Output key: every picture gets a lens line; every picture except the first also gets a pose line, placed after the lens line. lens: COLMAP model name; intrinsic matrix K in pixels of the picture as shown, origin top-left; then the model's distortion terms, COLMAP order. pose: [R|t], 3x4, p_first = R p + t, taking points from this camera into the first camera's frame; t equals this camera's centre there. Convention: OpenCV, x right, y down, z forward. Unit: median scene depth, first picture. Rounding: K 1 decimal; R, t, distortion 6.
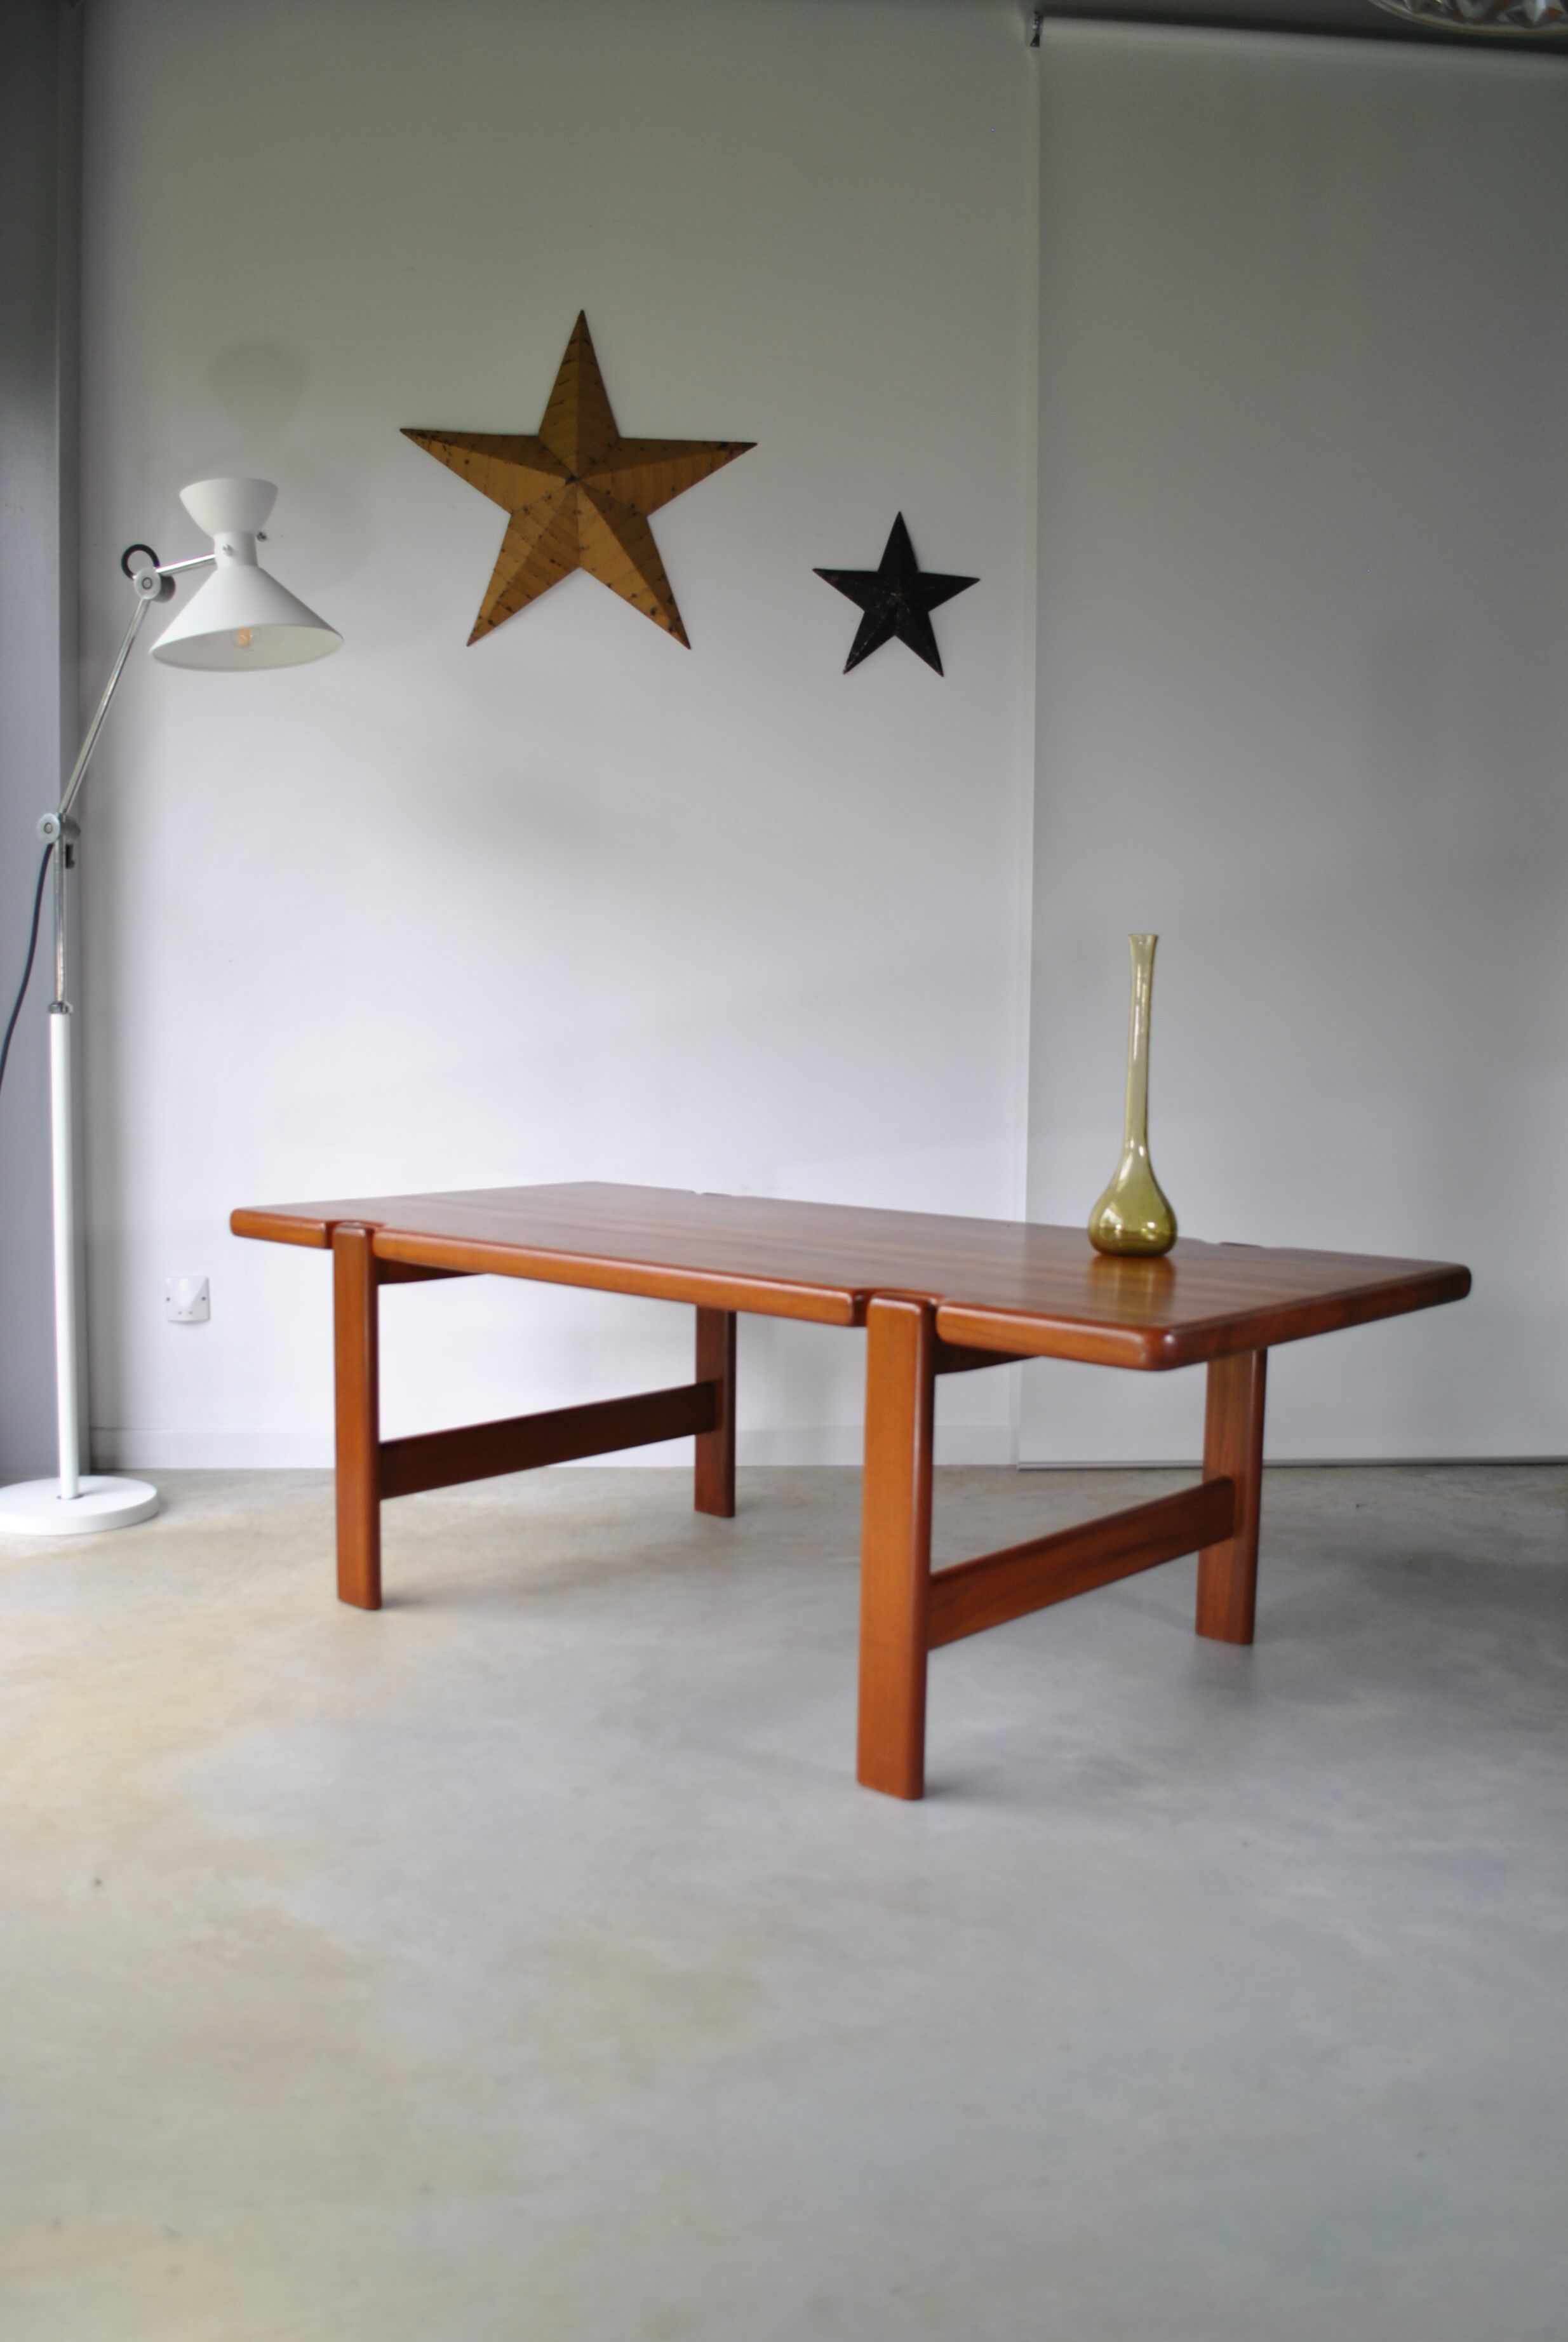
lens RADIAL K [[1903.3, 0, 784.0], [0, 1903.3, 1171.0], [0, 0, 1]] dist [-0.075156, -0.003649]
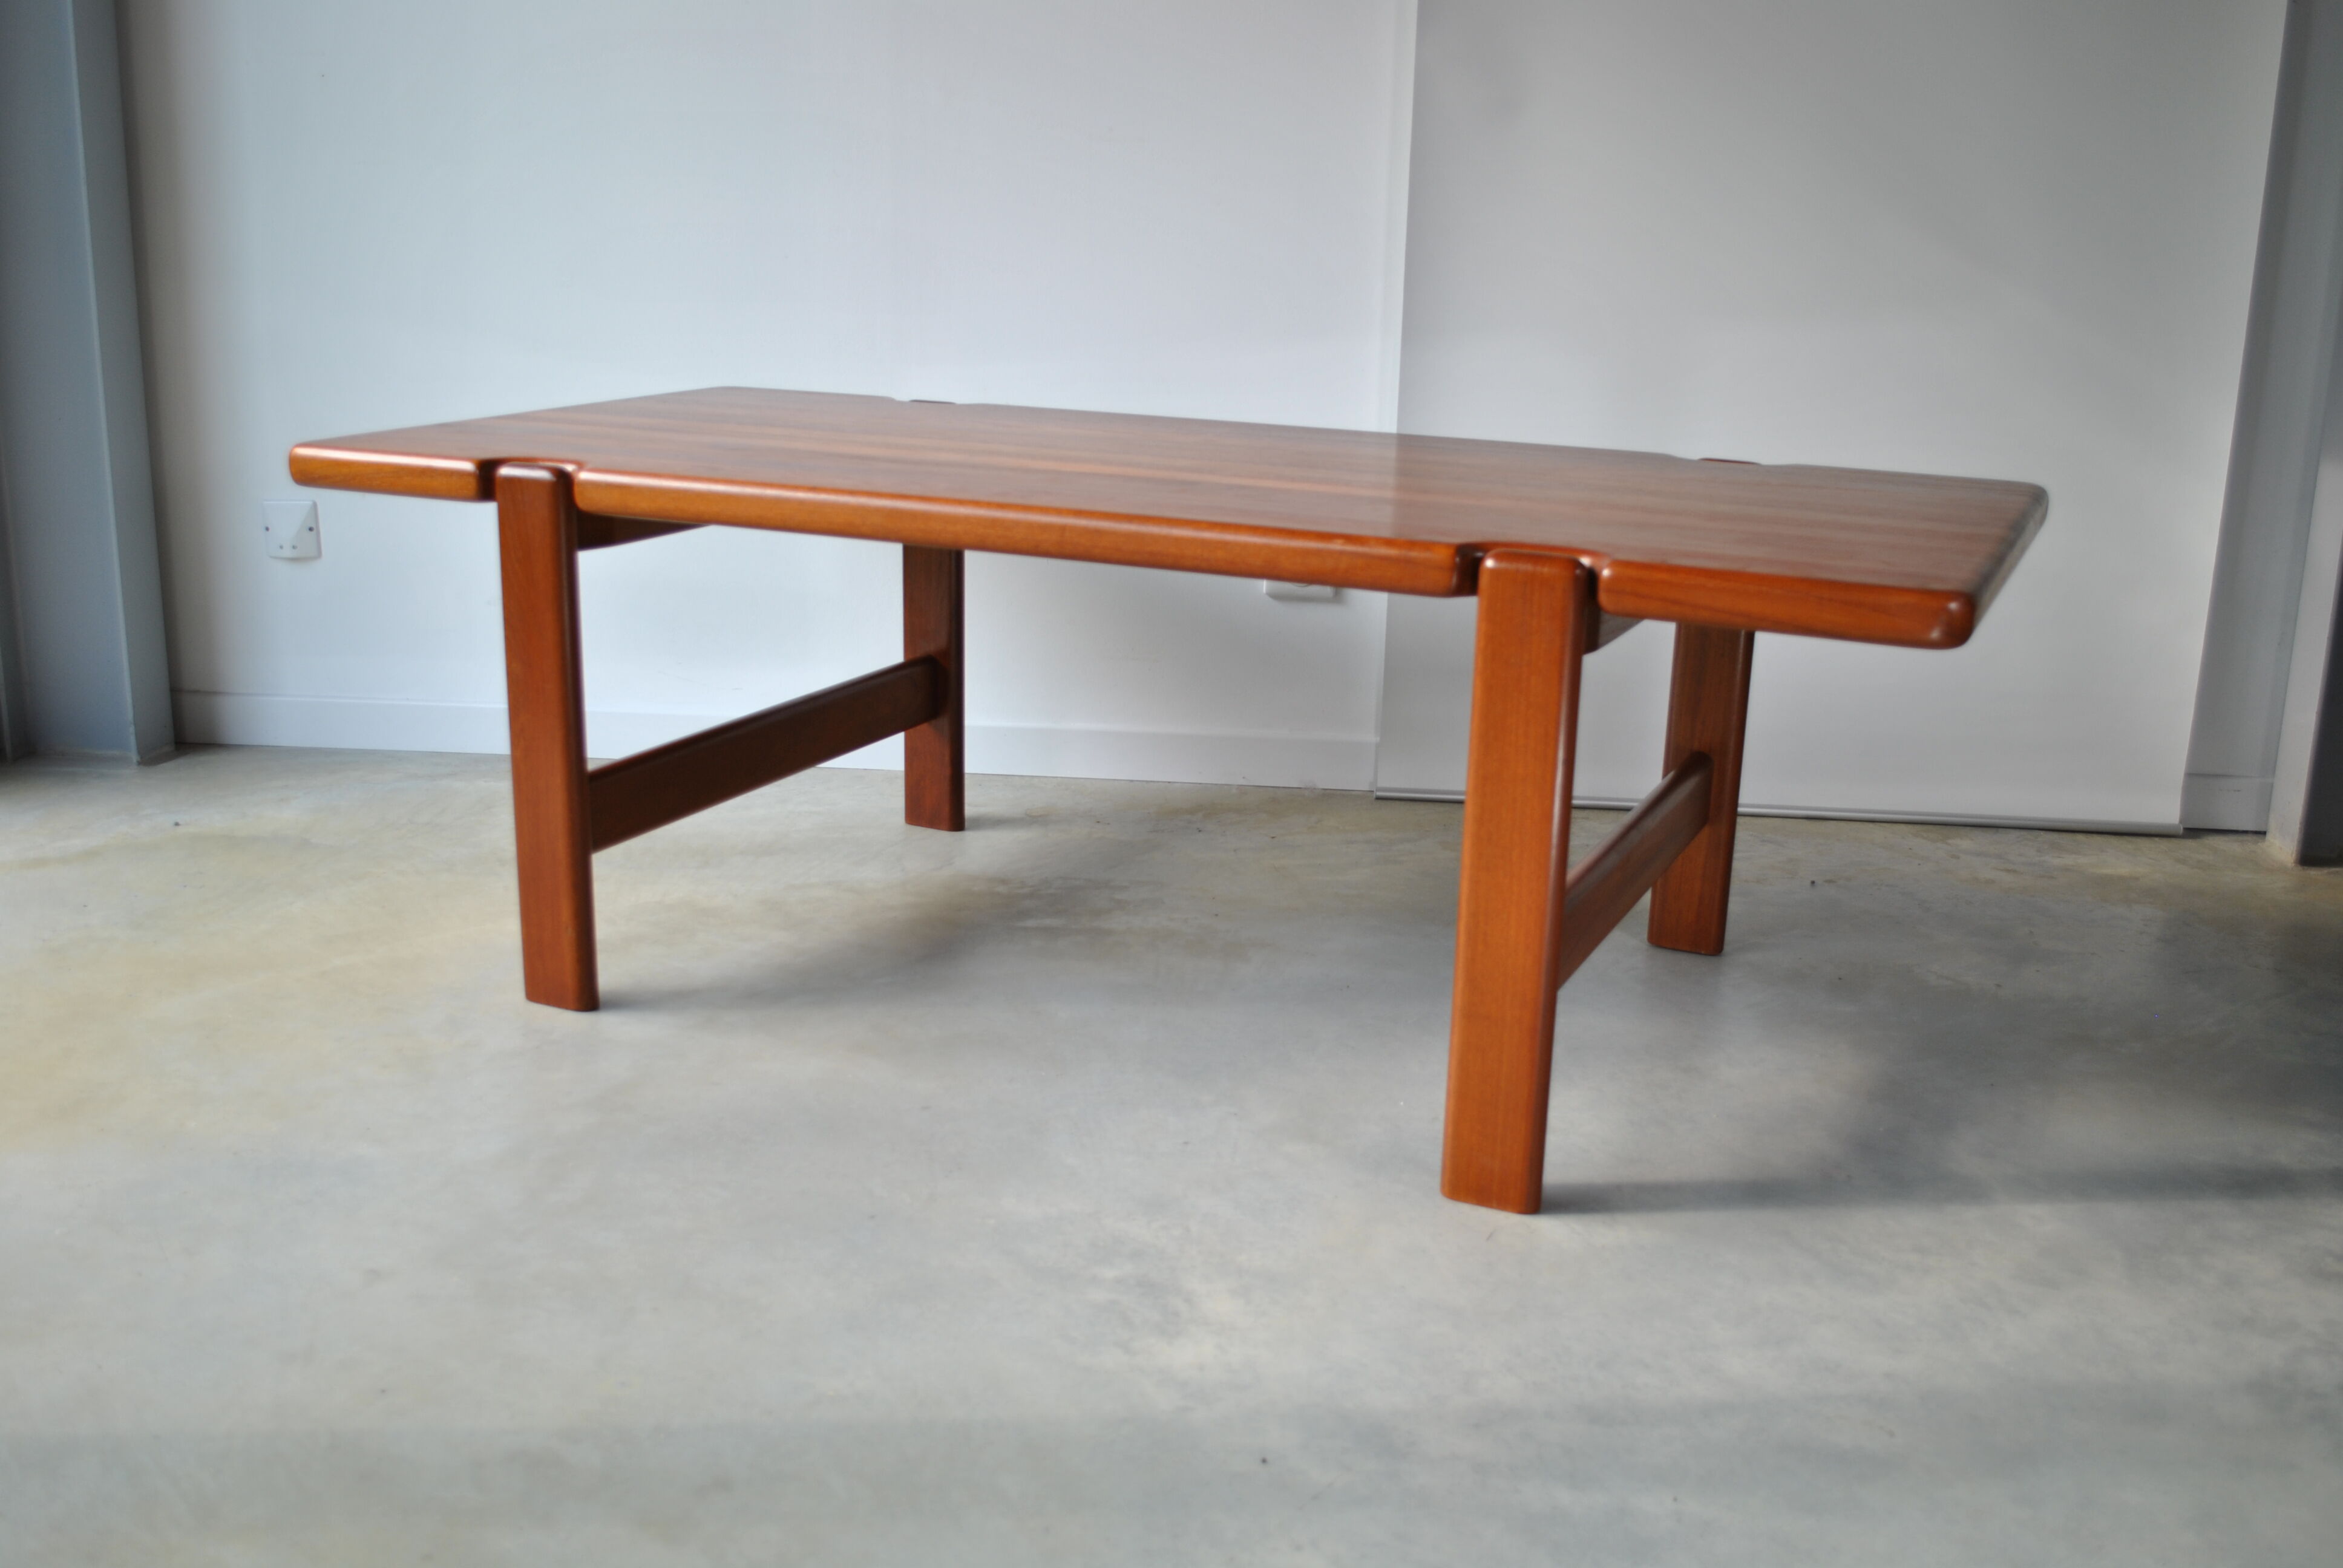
lens RADIAL K [[2213.6, 0, 1185.3], [0, 2213.6, 776.7], [0, 0, 1]] dist [-0.060190, -0.007118]
pose [[0.990251, 0.050440, -0.129838, 0.201415], [-0.026163, 0.982896, 0.182294, -0.006025], [0.136812, -0.177120, 0.974634, 0.198733]]
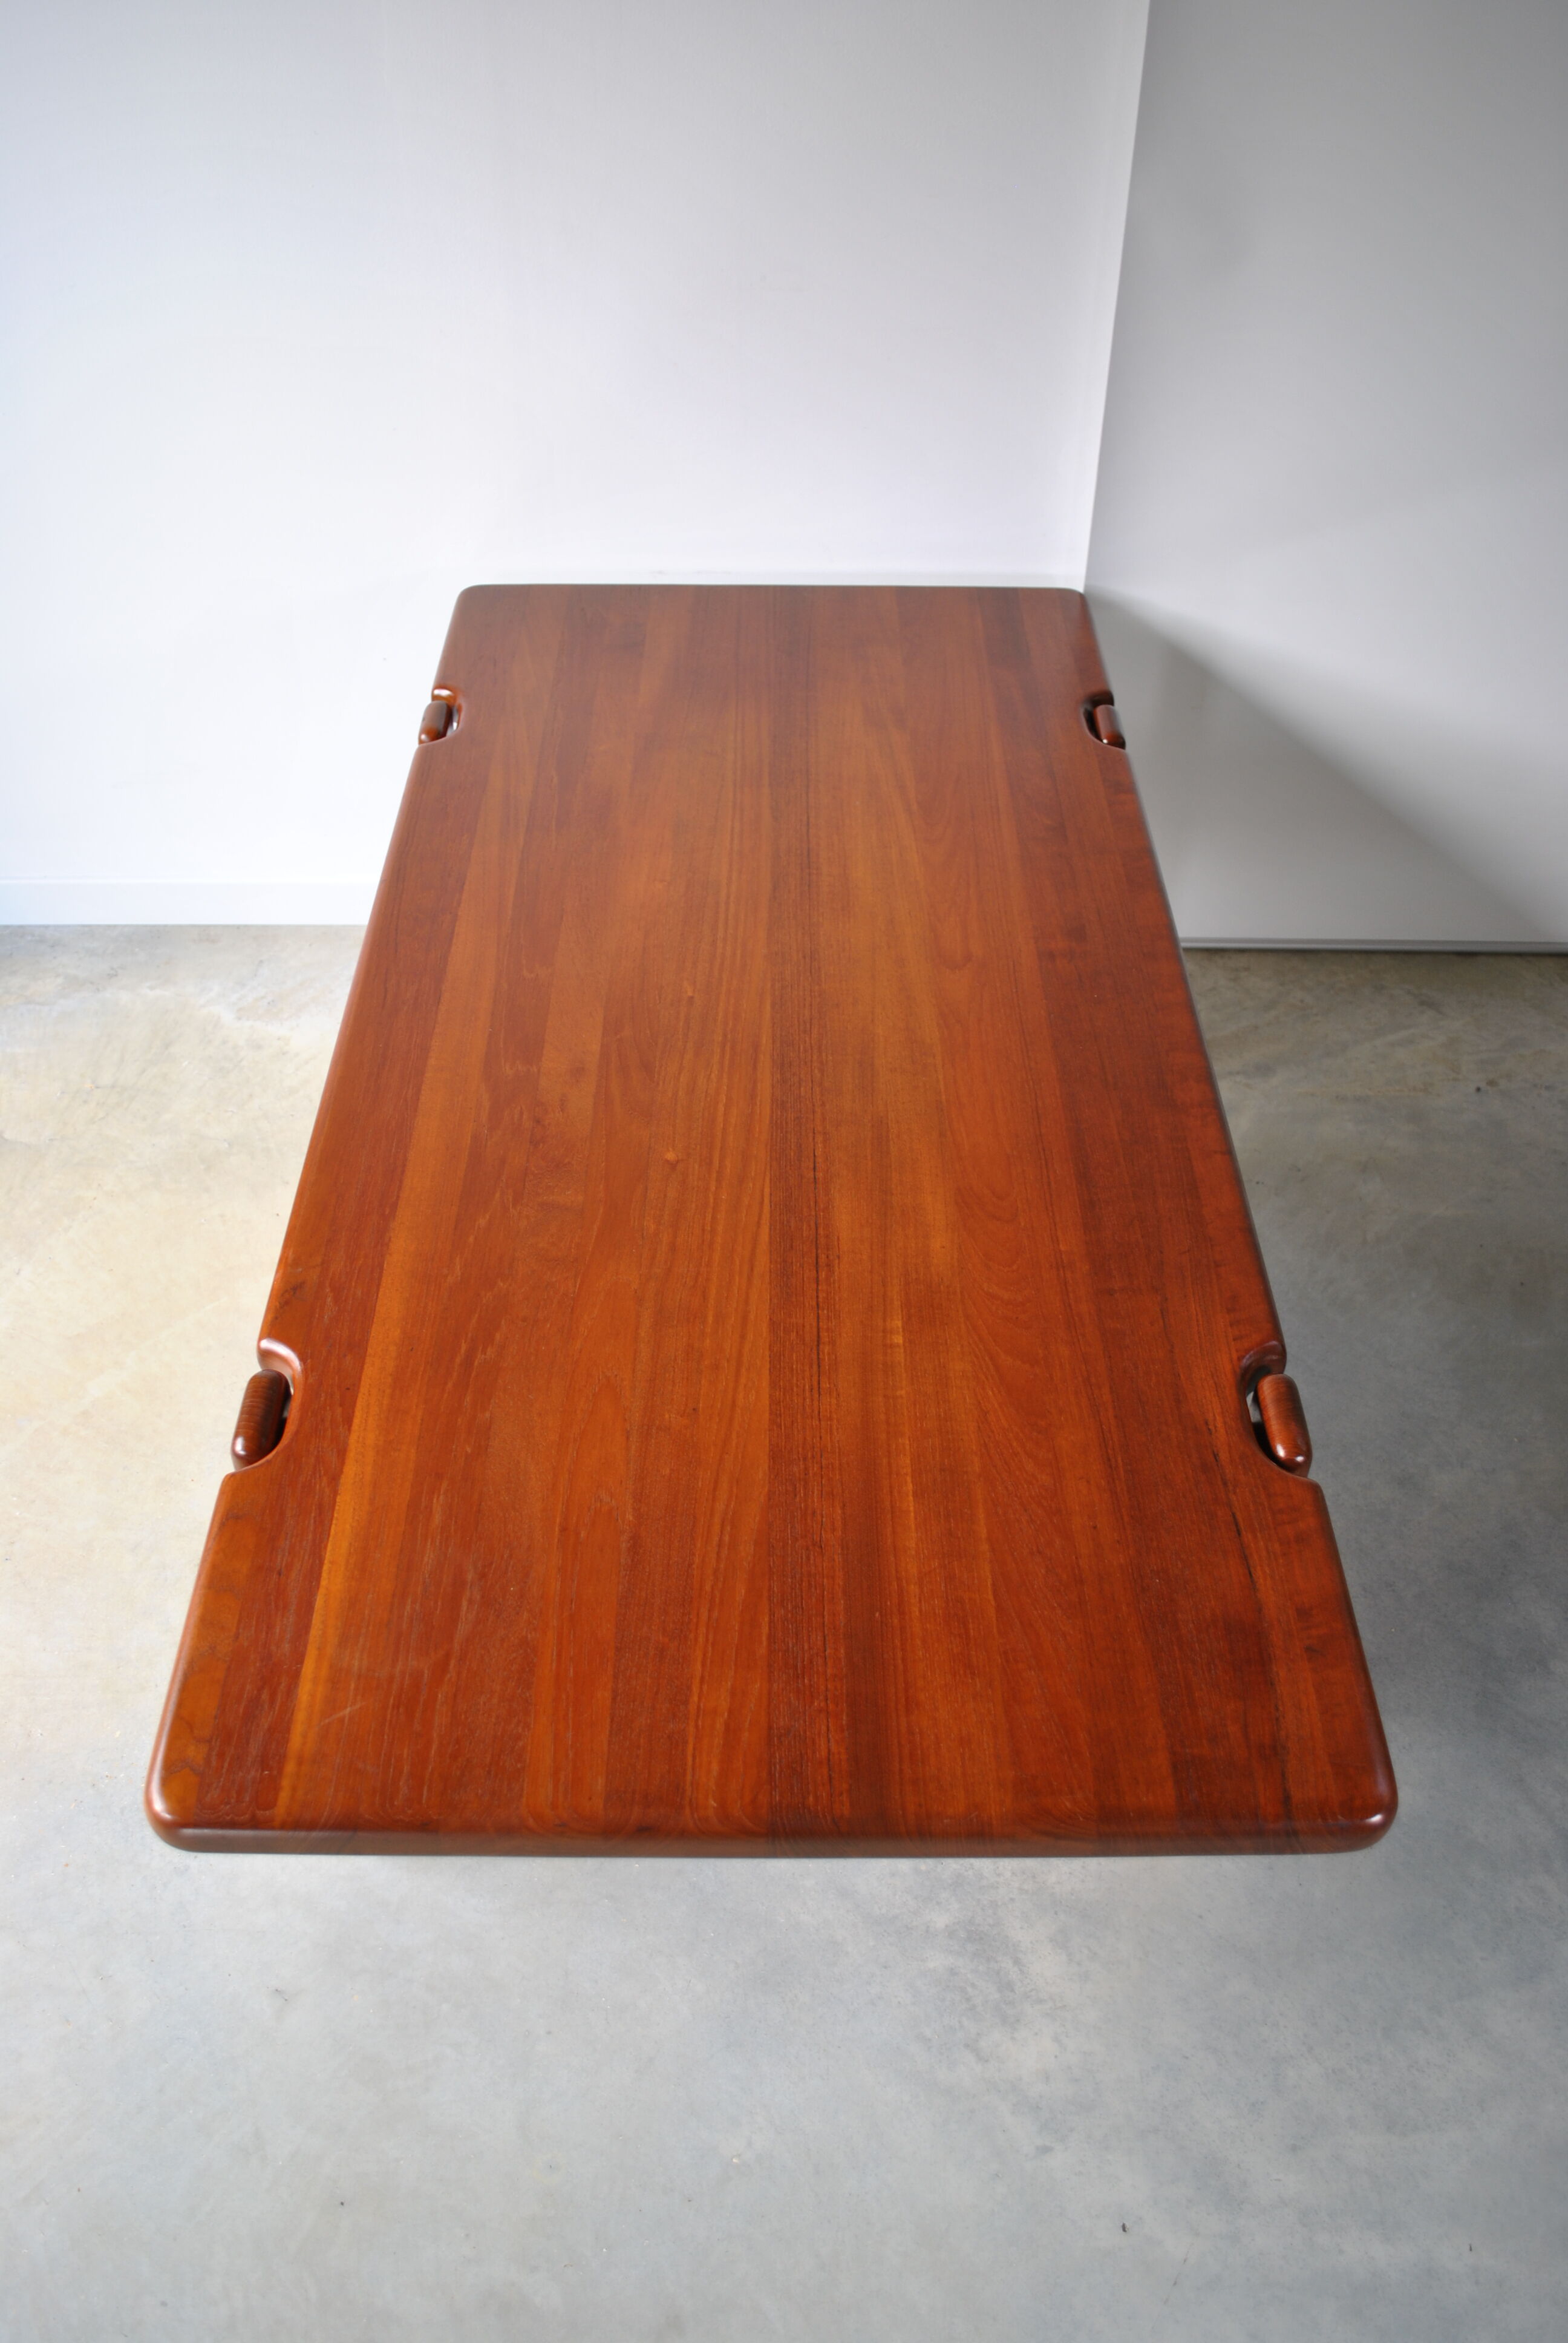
lens RADIAL K [[1942.2, 0, 785.9], [0, 1942.2, 1167.4], [0, 0, 1]] dist [-0.072359, 0.003046]
pose [[0.997466, 0.046509, -0.053839, 0.086761], [-0.004273, 0.794538, 0.607200, -0.290778], [0.071017, -0.605431, 0.792723, 0.425030]]
